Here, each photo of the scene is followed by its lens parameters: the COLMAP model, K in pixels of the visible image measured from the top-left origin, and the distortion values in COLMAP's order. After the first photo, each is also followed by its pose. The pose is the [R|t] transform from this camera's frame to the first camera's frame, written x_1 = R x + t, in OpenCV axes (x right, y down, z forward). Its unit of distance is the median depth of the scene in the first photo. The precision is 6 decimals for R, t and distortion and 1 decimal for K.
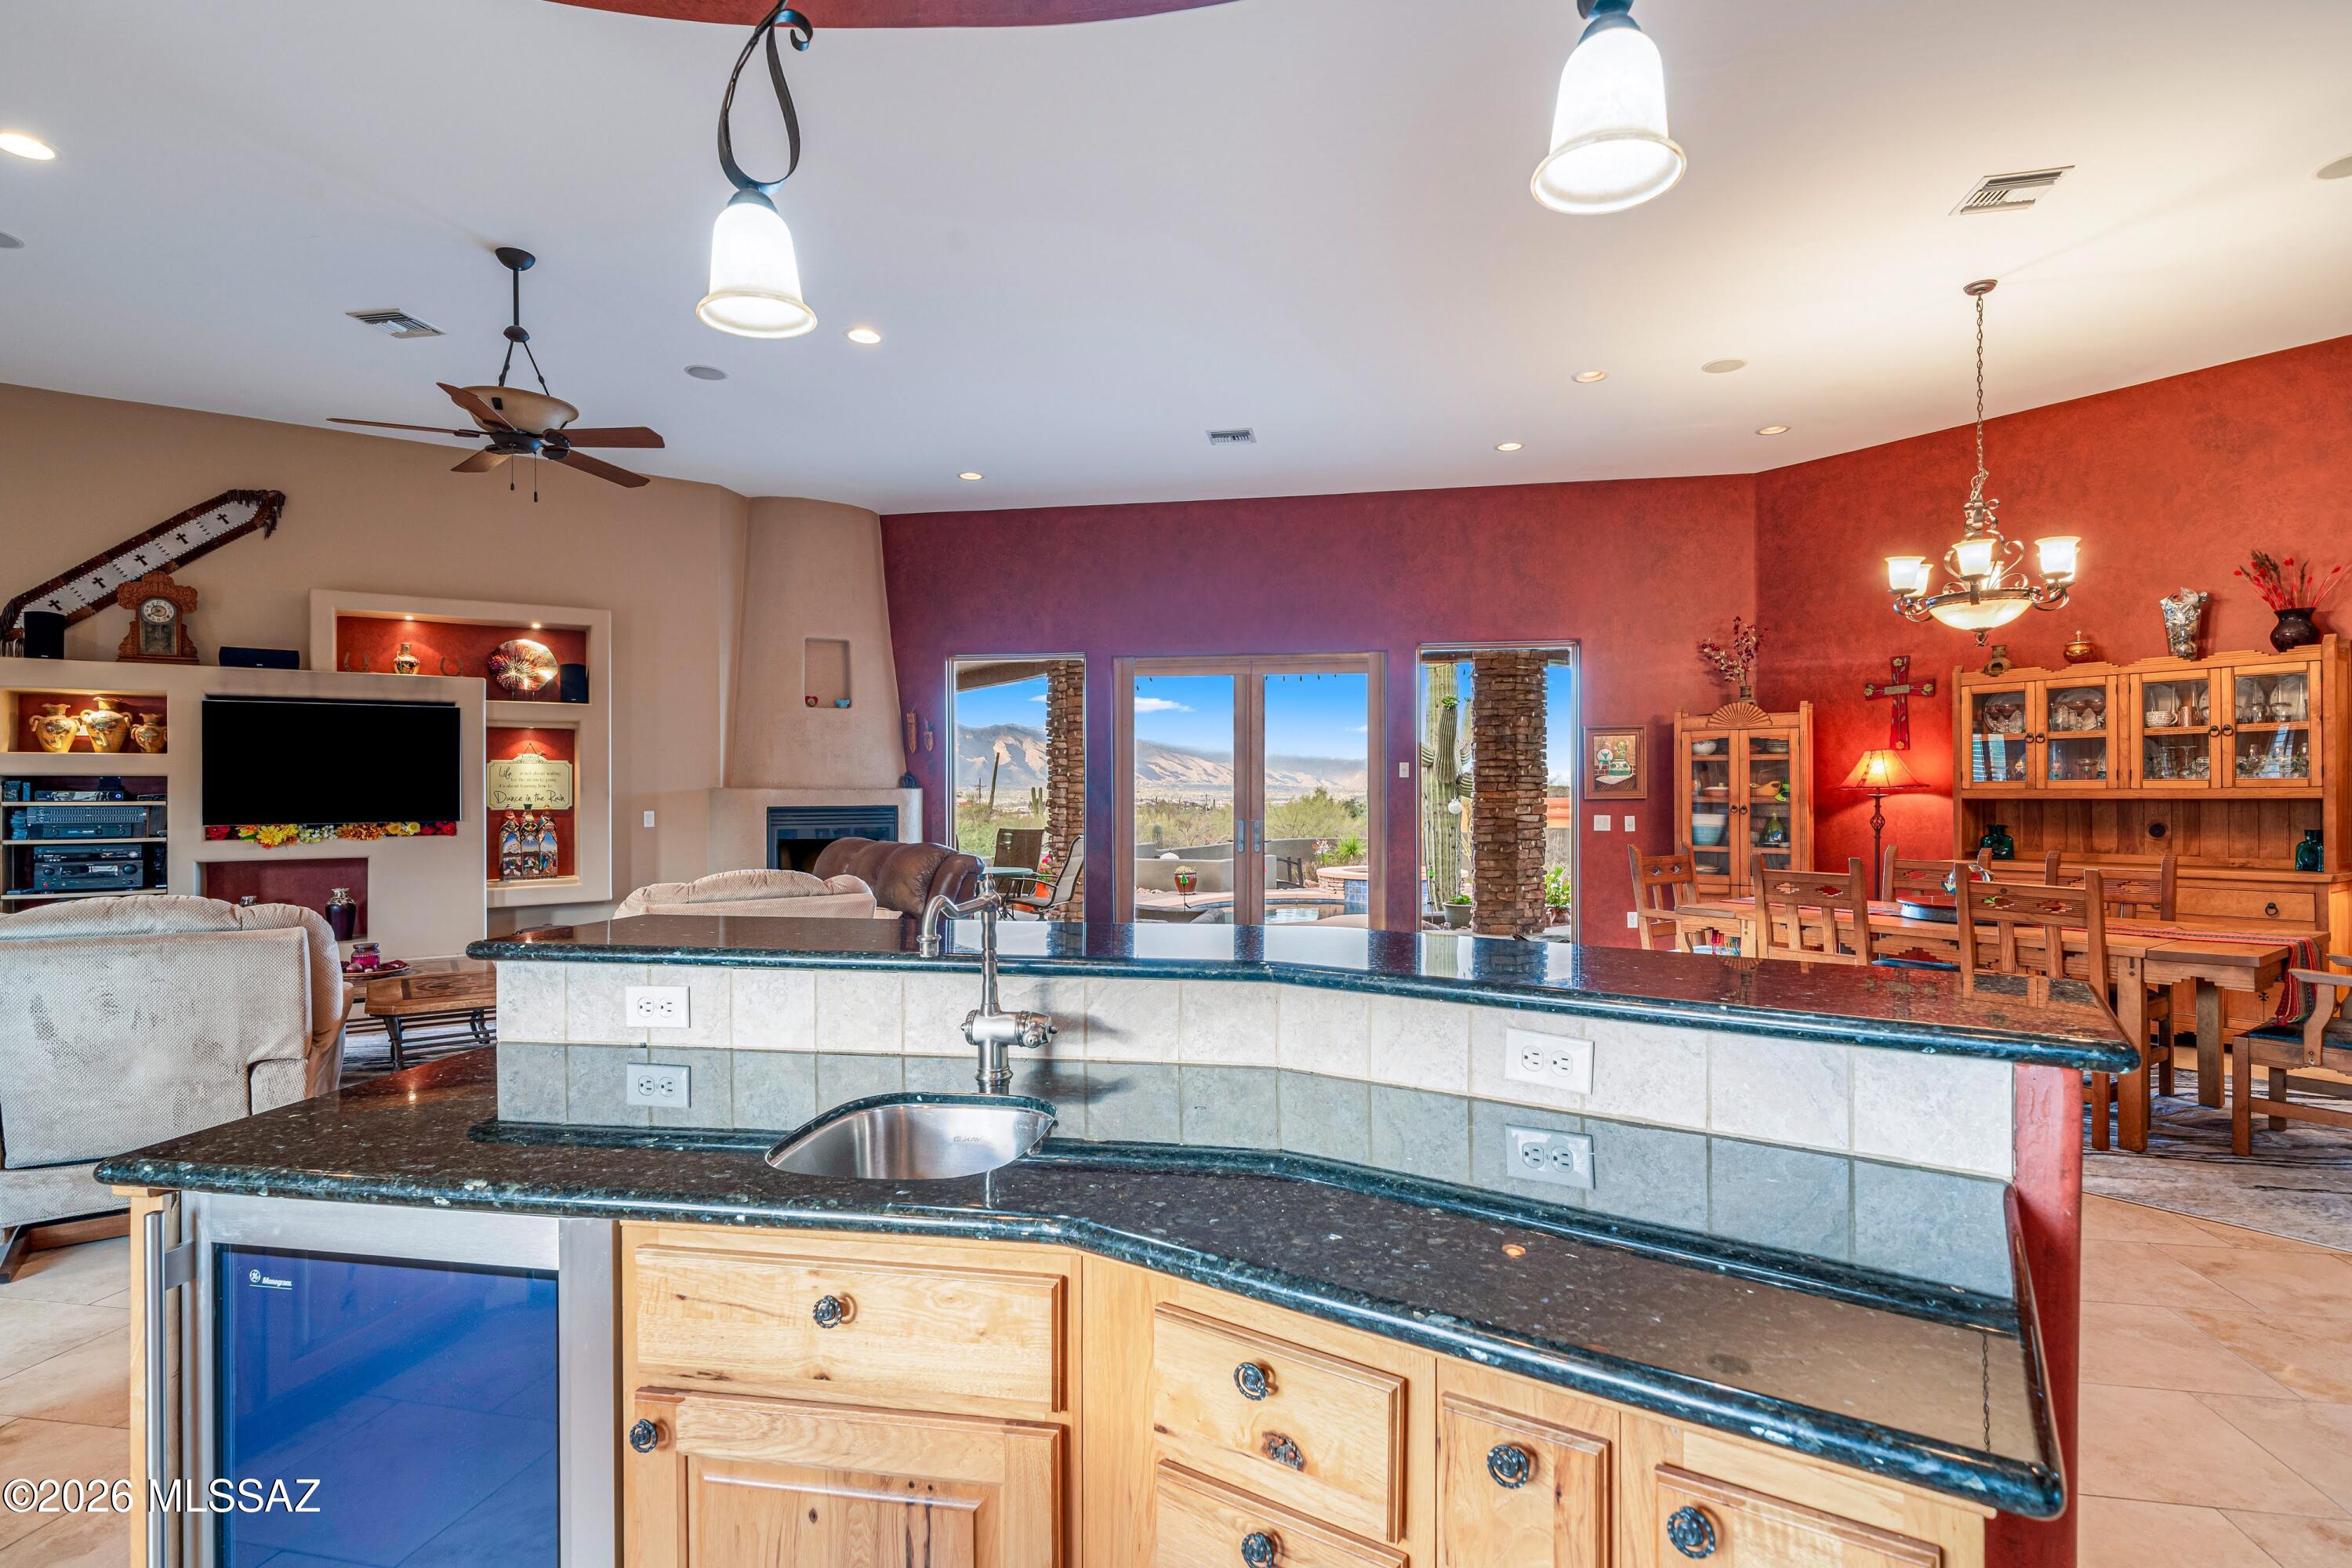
lens RADIAL K [[1147.5, 0, 1174.1], [0, 1147.5, 787.6], [0, 0, 1]] dist [0.003279, 0.000168]
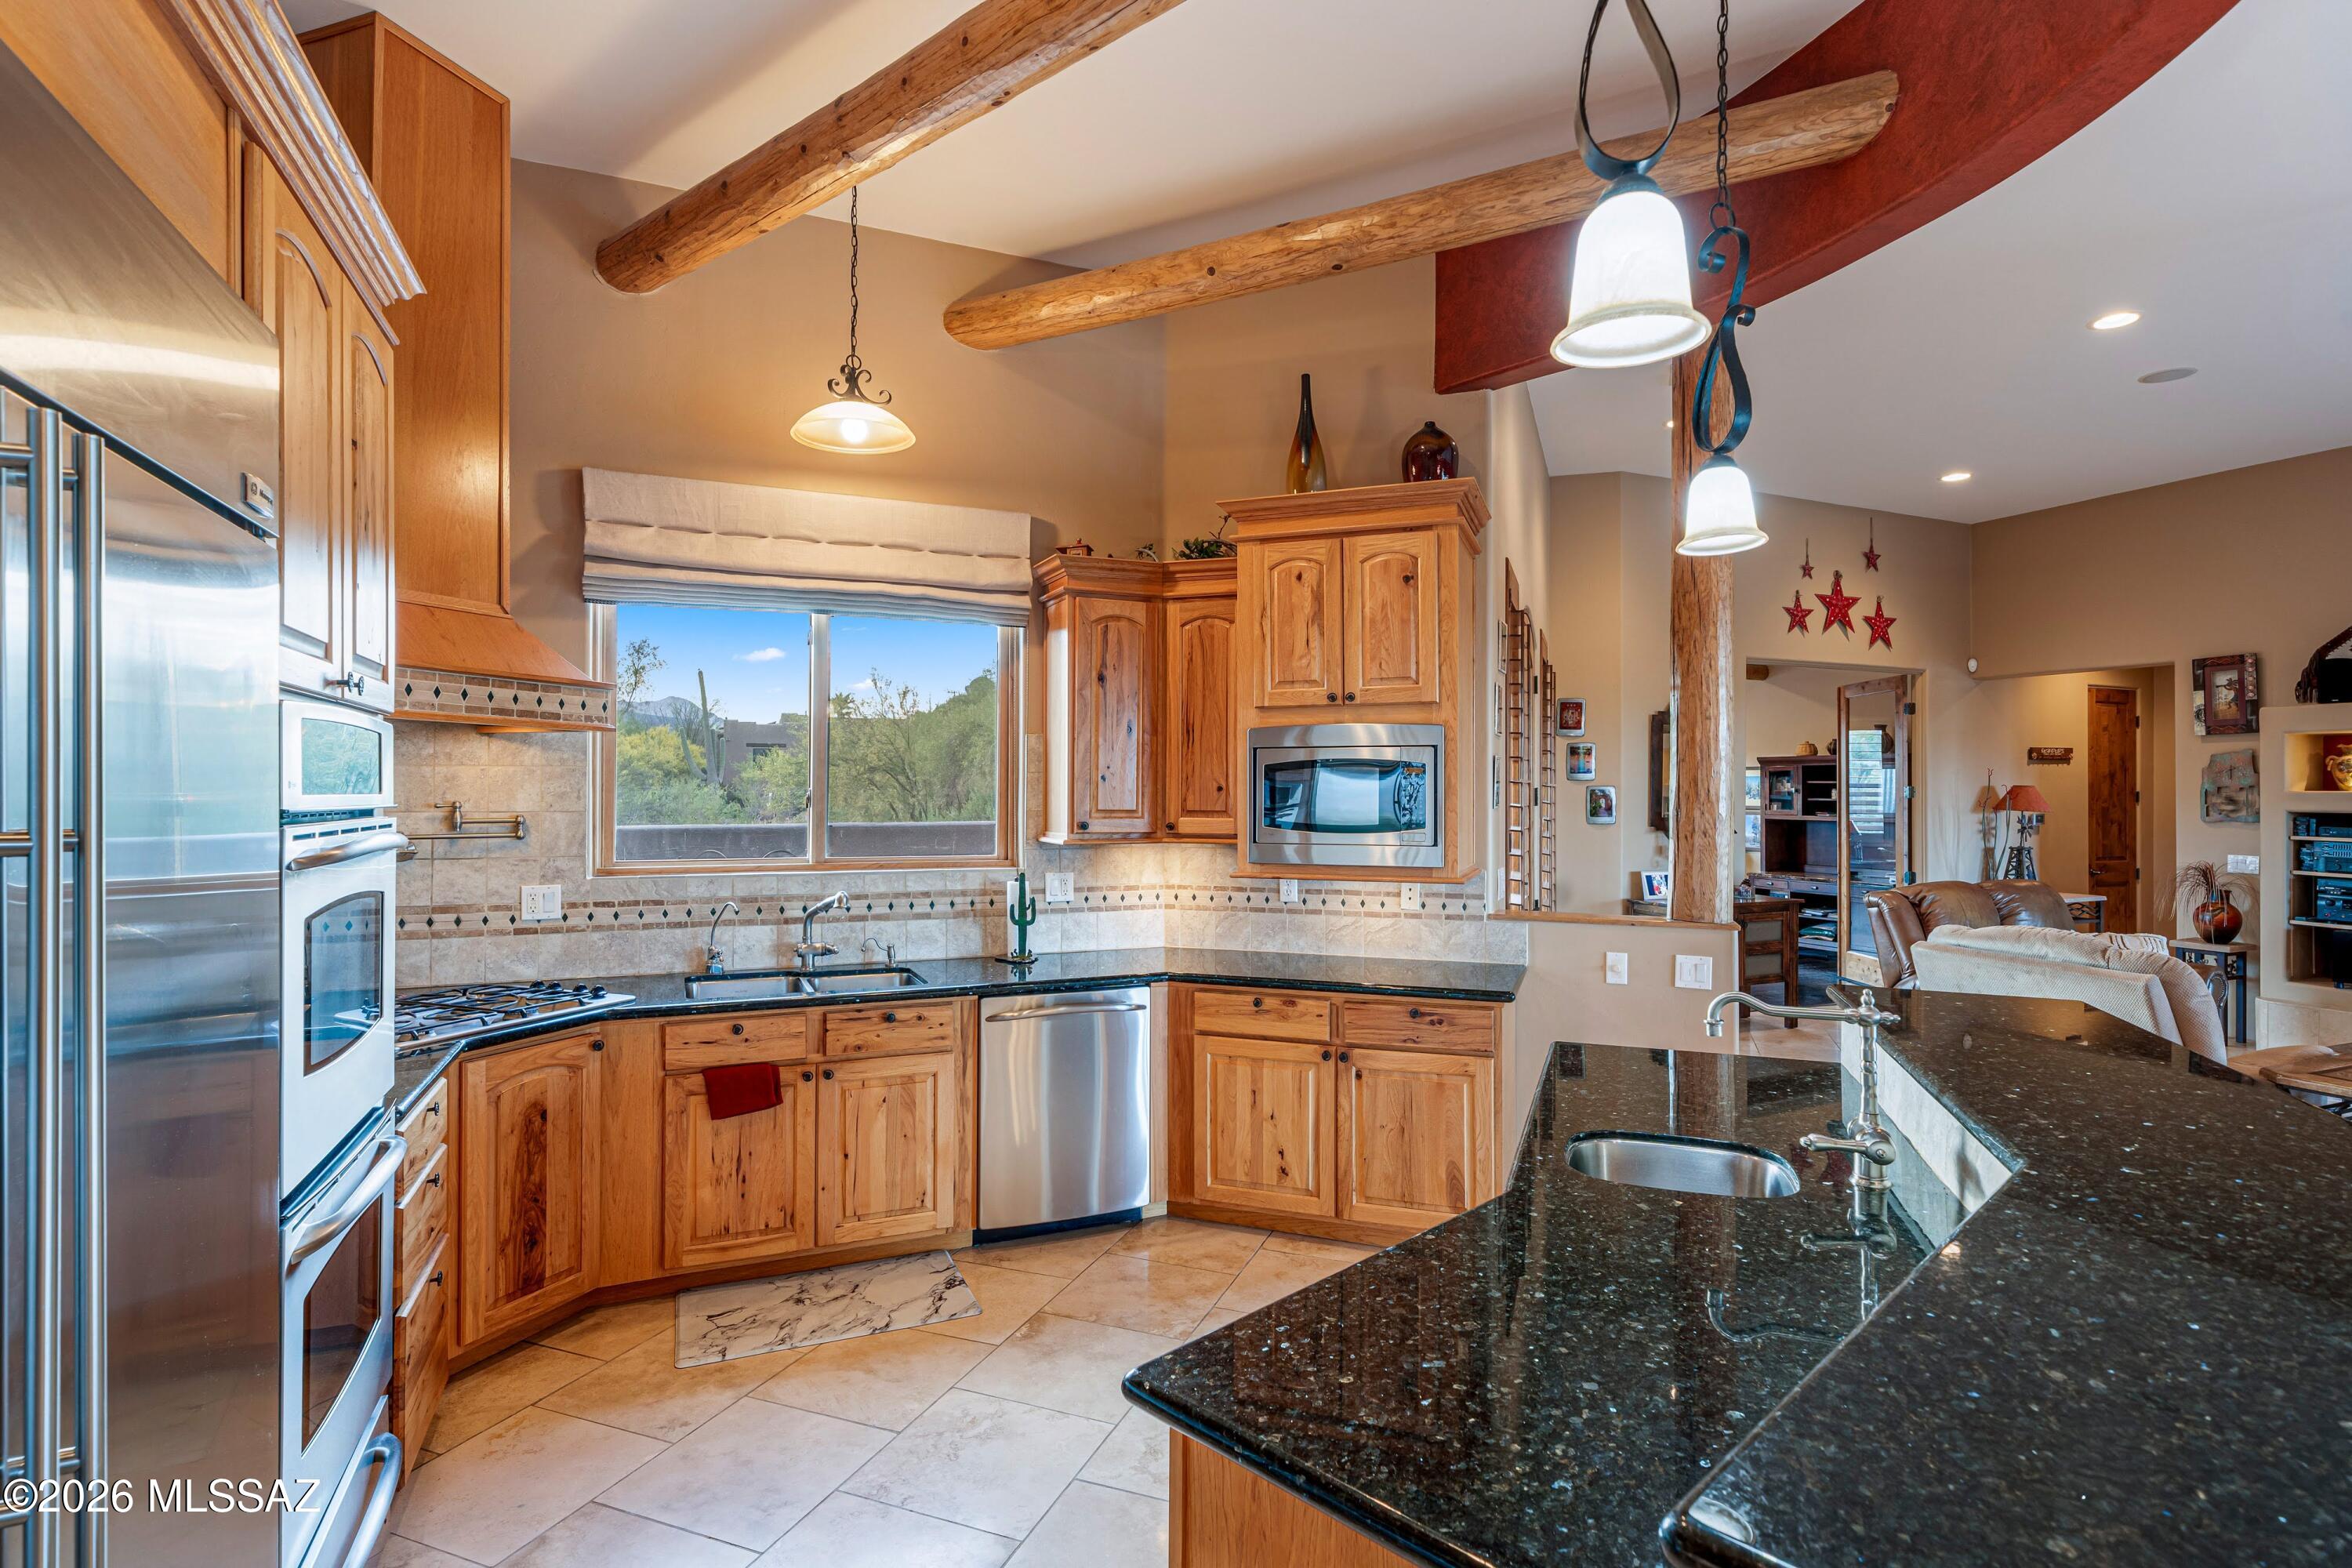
lens RADIAL K [[1147.5, 0, 1169.9], [0, 1147.5, 780.4], [0, 0, 1]] dist [0.003279, 0.000168]
pose [[-0.202266, -0.006470, -0.979309, 0.252687], [-0.002591, 0.999978, -0.006071, -0.027583], [0.979327, 0.001309, -0.202279, 0.145984]]
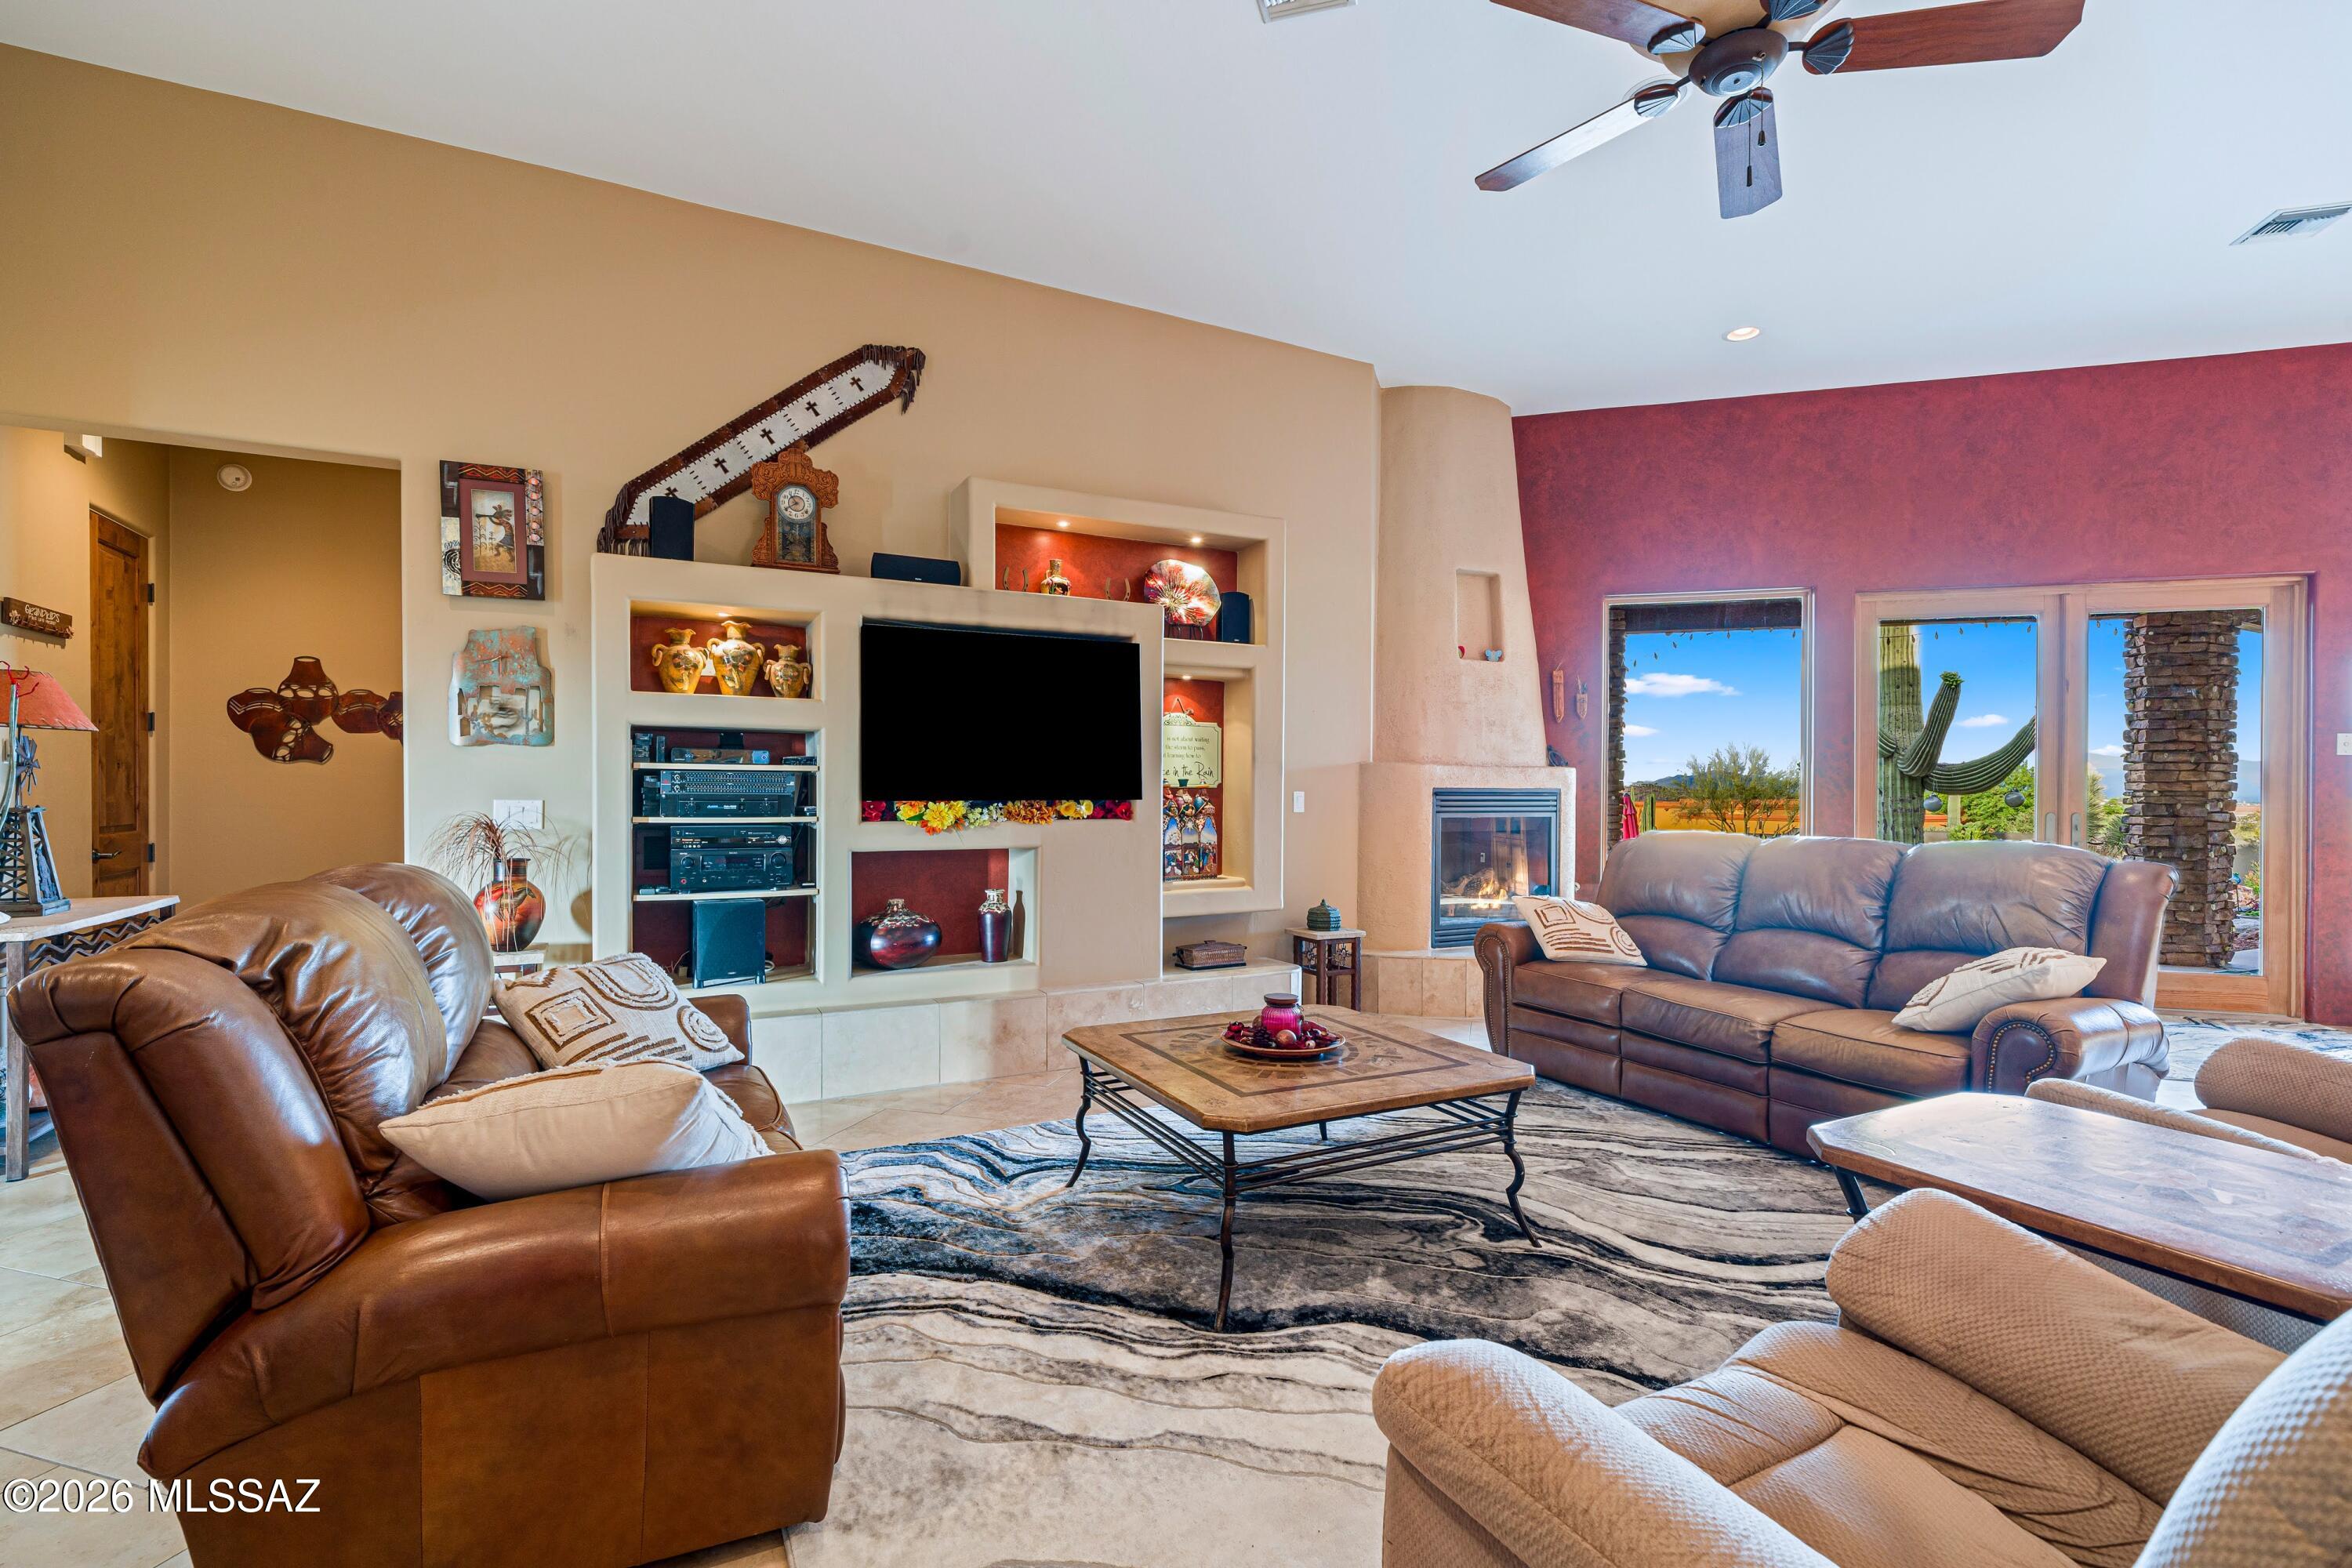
lens RADIAL K [[1069.5, 0, 1178.2], [0, 1069.5, 788.1], [0, 0, 1]] dist [-0.002284, 0.000250]
pose [[0.993092, 0.008390, -0.117041, -0.538925], [-0.008374, 0.999965, 0.000623, 0.021833], [0.117042, 0.000361, 0.993127, 0.345572]]
